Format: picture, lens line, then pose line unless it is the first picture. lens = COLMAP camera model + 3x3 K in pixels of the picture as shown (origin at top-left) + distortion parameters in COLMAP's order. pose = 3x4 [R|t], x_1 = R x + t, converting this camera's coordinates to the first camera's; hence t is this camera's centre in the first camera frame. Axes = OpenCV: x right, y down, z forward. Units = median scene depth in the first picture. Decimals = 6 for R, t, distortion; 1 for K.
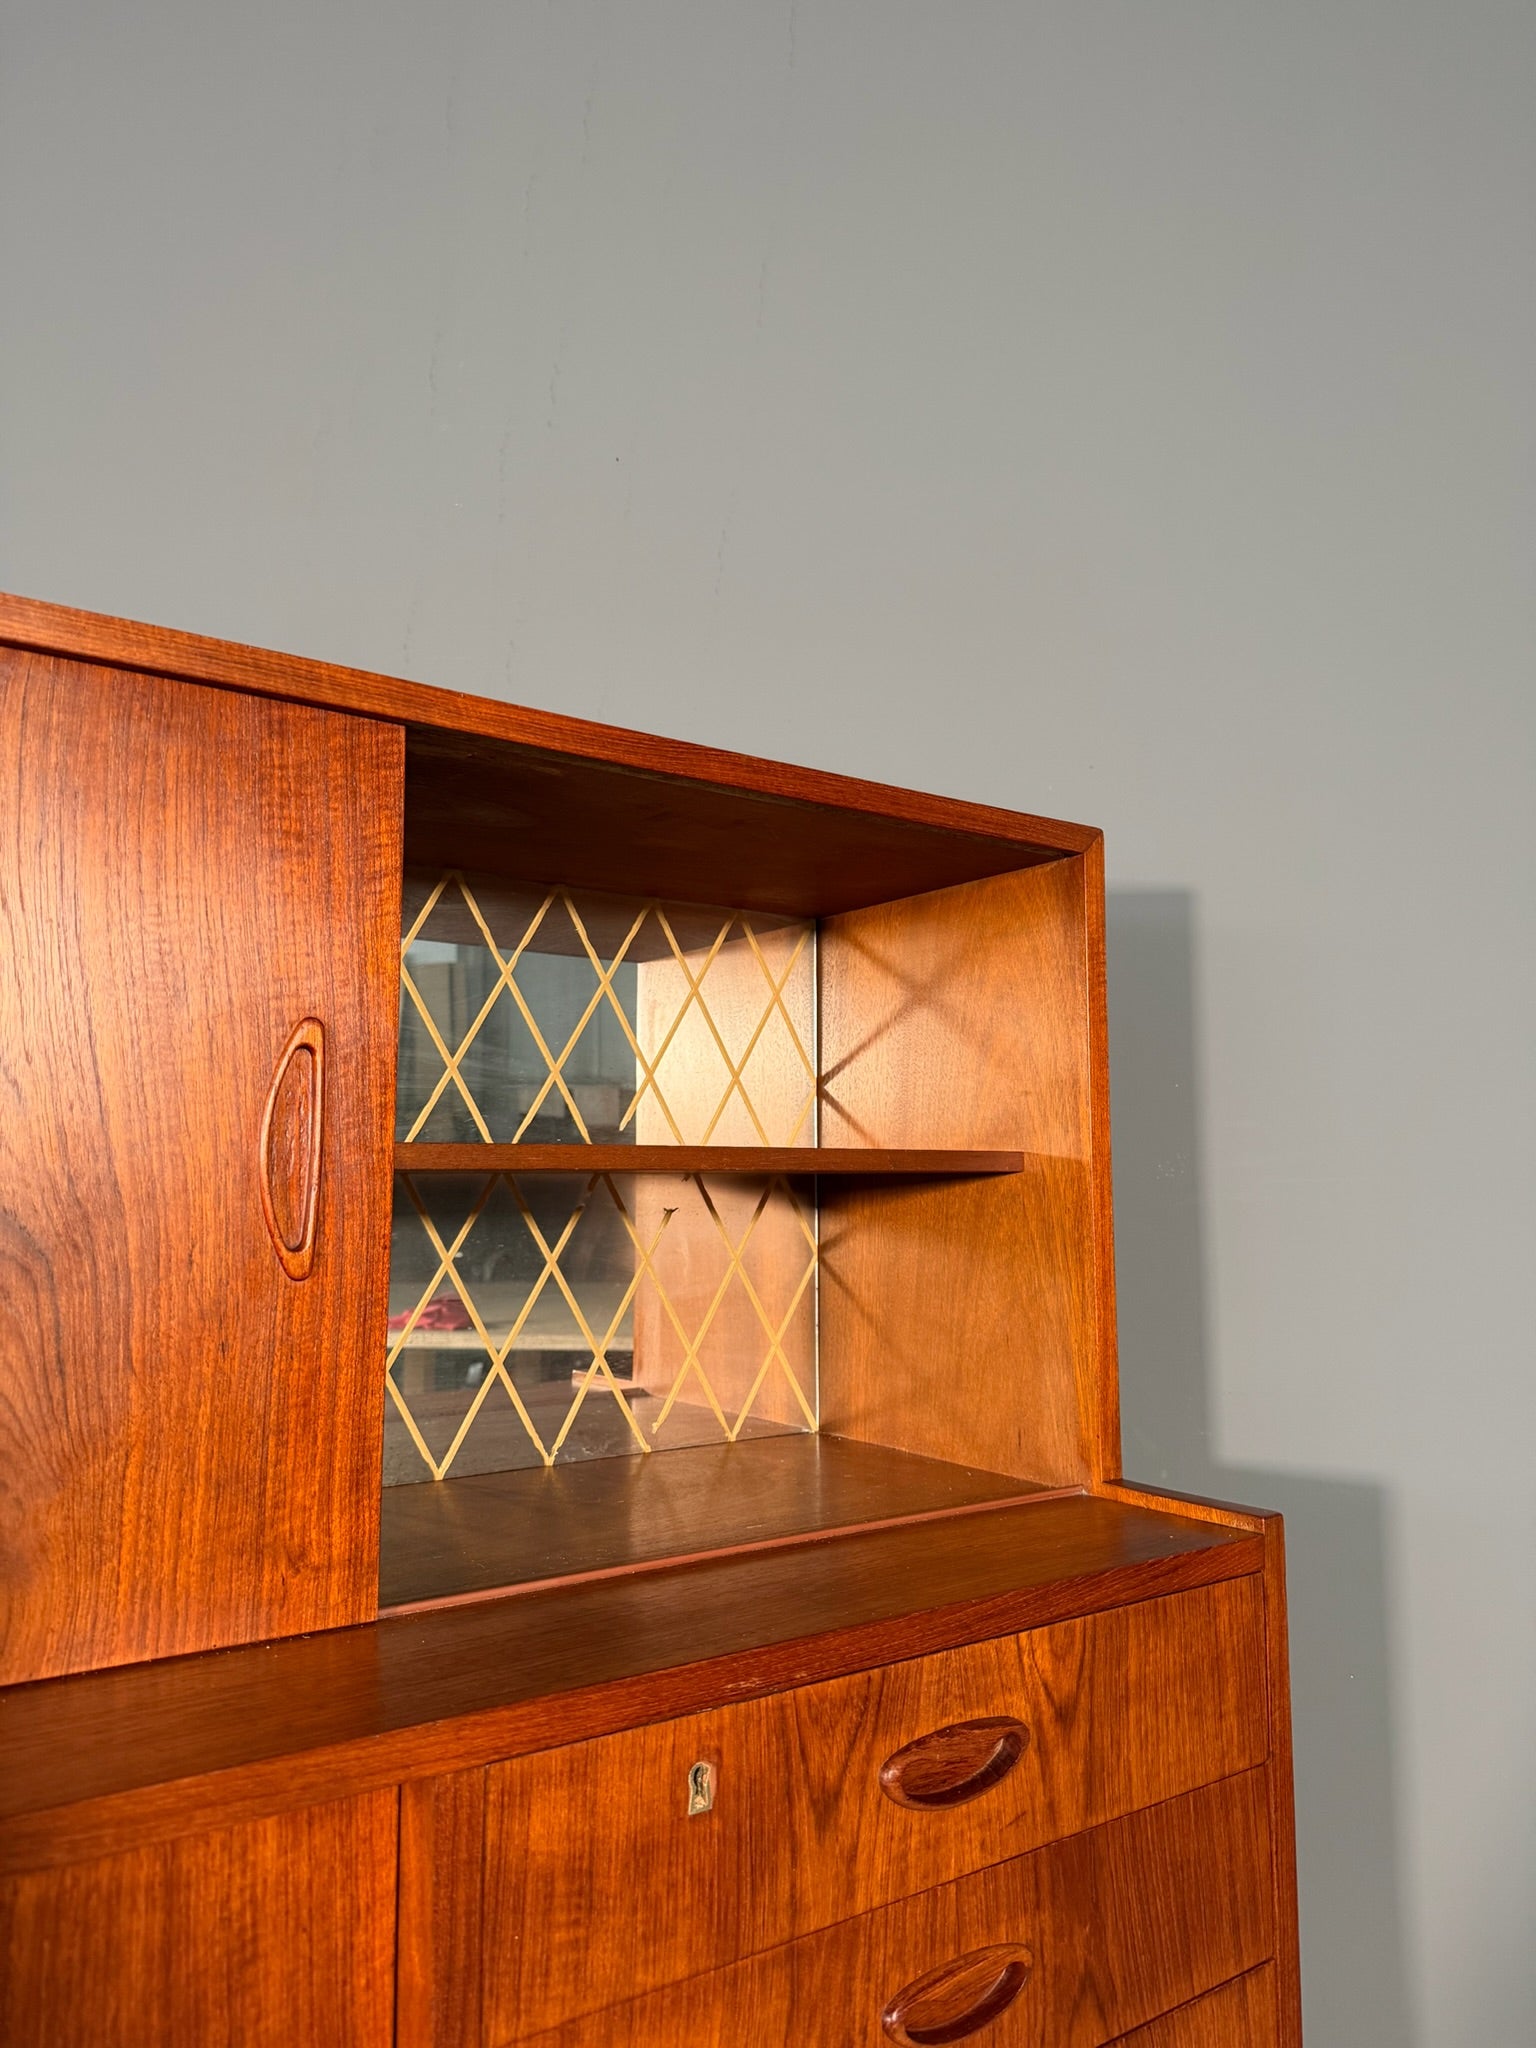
lens RADIAL K [[1459.2, 0, 767.4], [0, 1459.2, 1022.7], [0, 0, 1]] dist [0.003046, -0.029257]
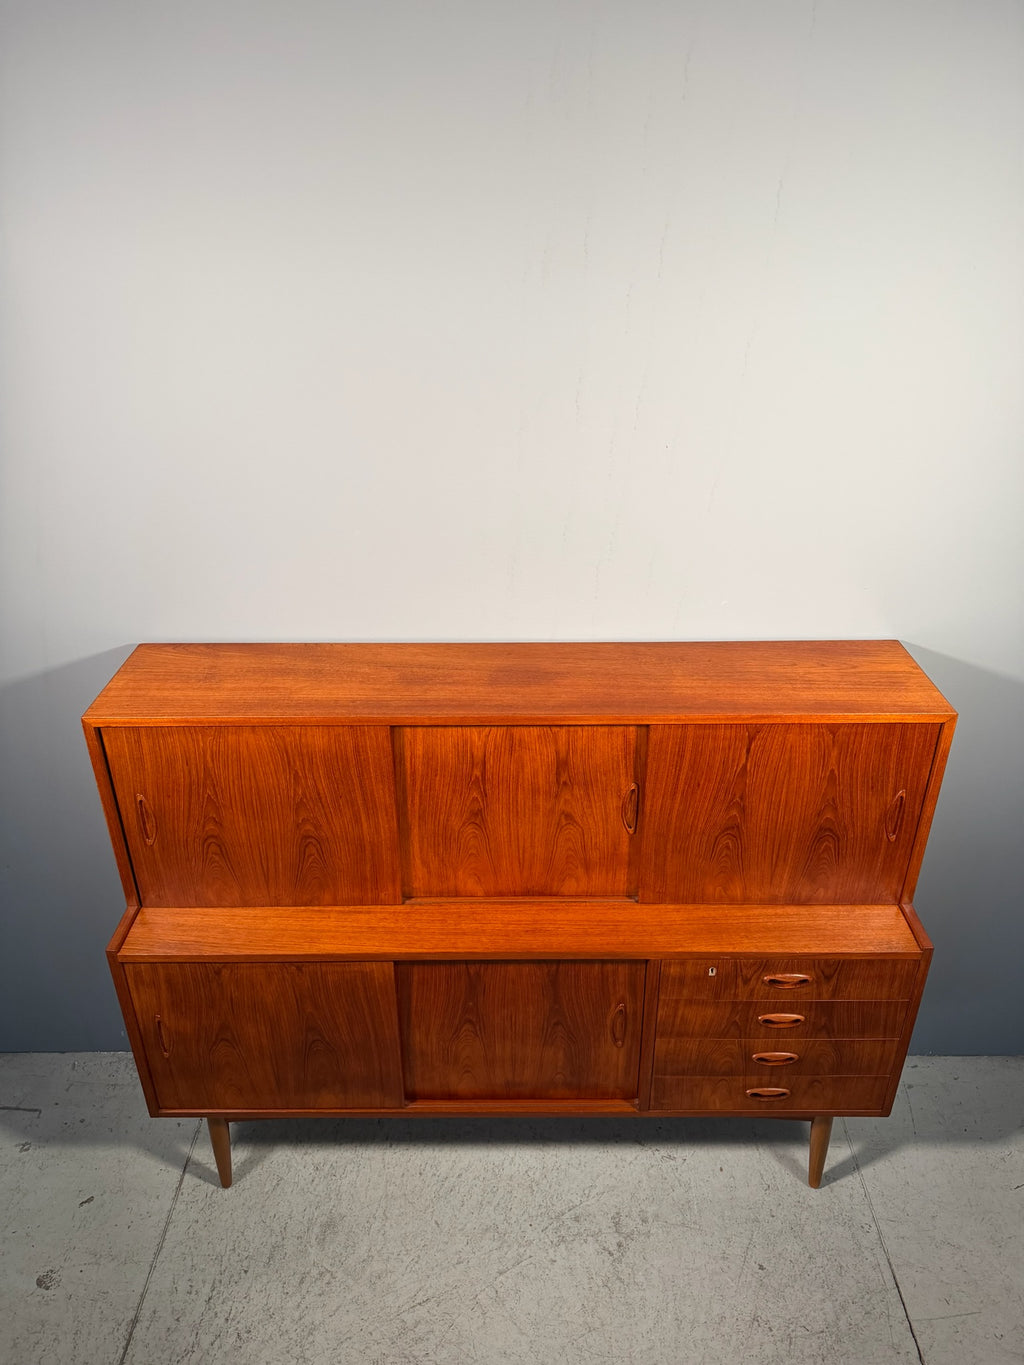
lens RADIAL K [[954.6, 0, 512.0], [0, 954.6, 682.5], [0, 0, 1]] dist [0.039013, -0.082026]
pose [[0.804126, 0.272860, -0.528137, 0.675200], [0.078397, 0.831997, 0.549214, -1.651101], [0.589267, -0.483041, 0.647638, -0.749624]]
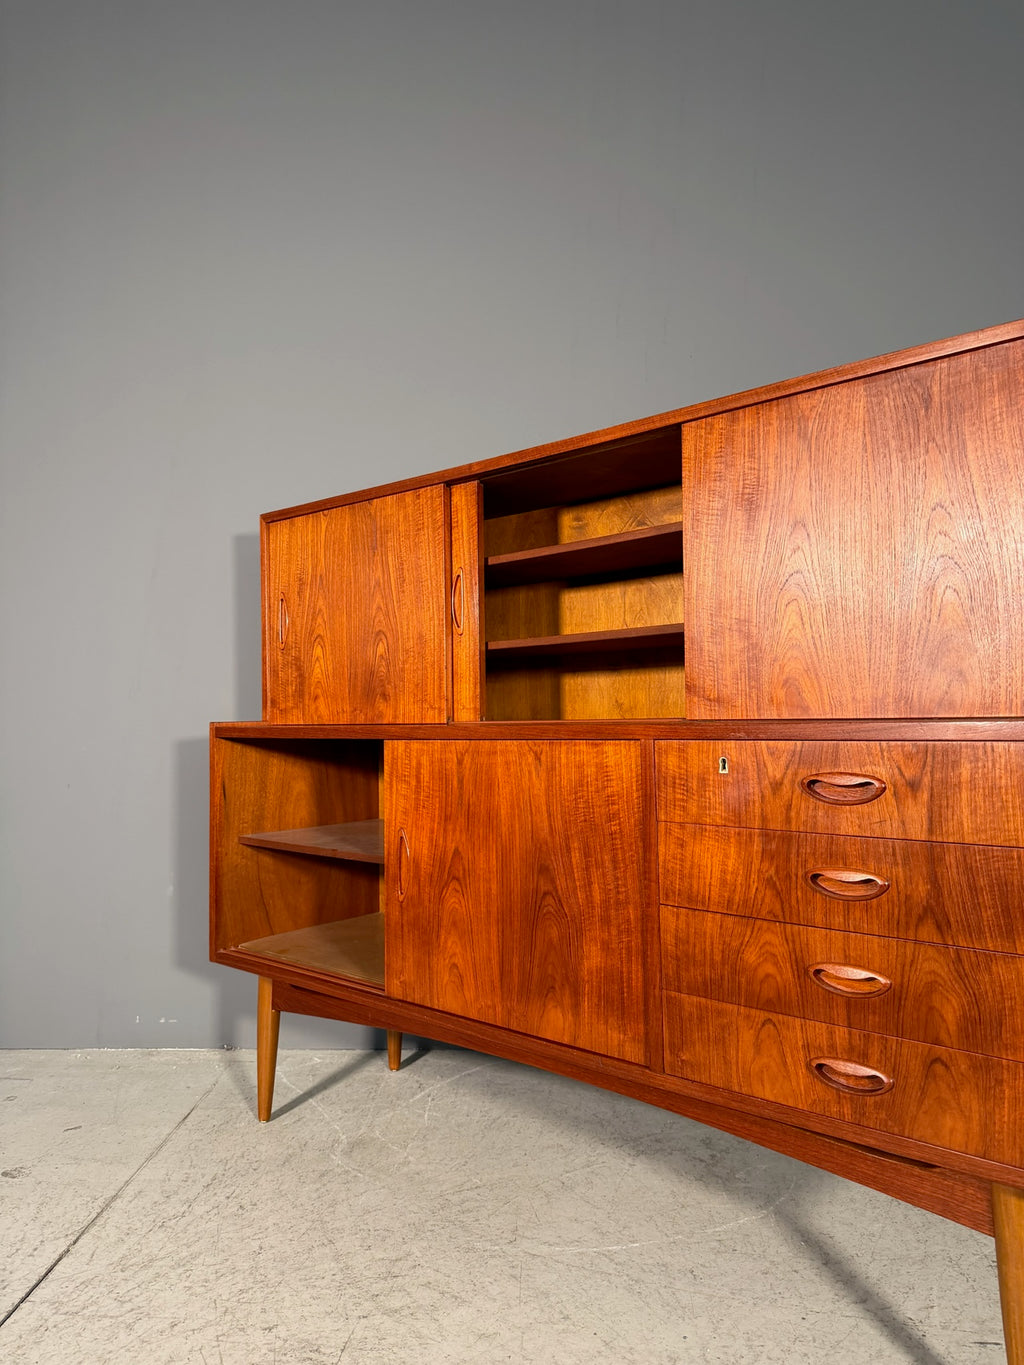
lens RADIAL K [[961.9, 0, 512.0], [0, 961.9, 686.0], [0, 0, 1]] dist [0.160071, -0.311190]
pose [[0.217623, -0.032174, -0.975503, 1.521818], [0.133465, 0.991049, -0.002912, 0.271228], [0.966865, -0.129562, 0.219969, 0.153703]]
